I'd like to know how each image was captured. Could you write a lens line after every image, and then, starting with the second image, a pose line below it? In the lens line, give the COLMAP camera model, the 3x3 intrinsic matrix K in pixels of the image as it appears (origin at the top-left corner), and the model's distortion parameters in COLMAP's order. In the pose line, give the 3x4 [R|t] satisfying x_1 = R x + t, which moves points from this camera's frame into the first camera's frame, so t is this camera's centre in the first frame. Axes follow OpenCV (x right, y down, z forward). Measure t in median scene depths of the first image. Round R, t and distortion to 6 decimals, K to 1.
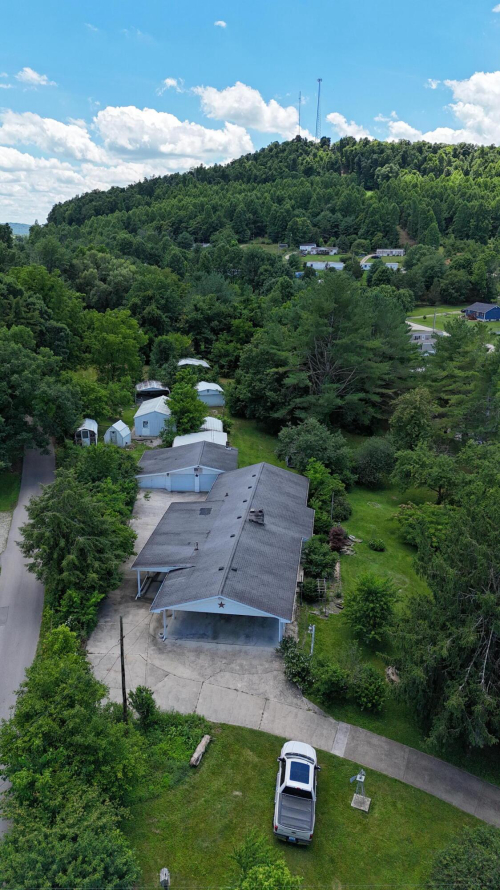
lens RADIAL K [[651.0, 0, 250.0], [0, 651.0, 445.0], [0, 0, 1]] dist [0.068067, -0.068496]
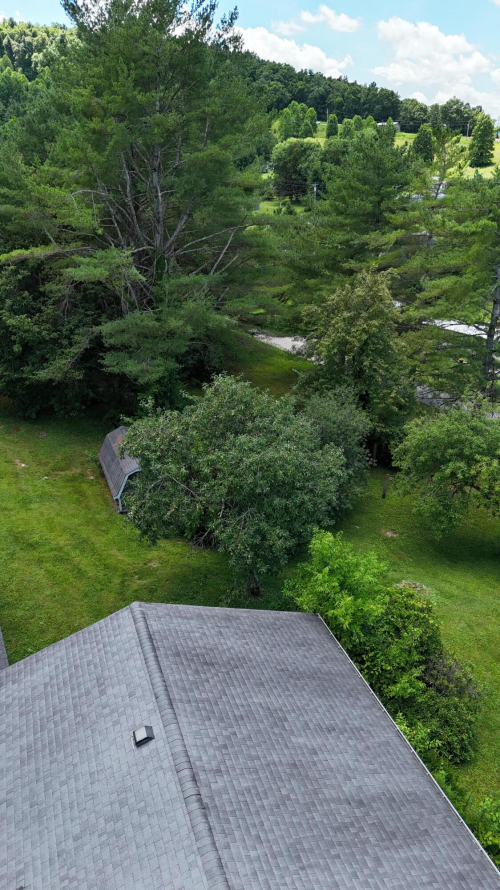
lens RADIAL K [[651.0, 0, 250.0], [0, 651.0, 445.0], [0, 0, 1]] dist [0.068067, -0.068496]
pose [[0.890512, -0.185230, 0.415547, -0.026189], [0.141415, 0.980819, 0.134148, -0.049082], [-0.432424, -0.060695, 0.899625, 0.733839]]
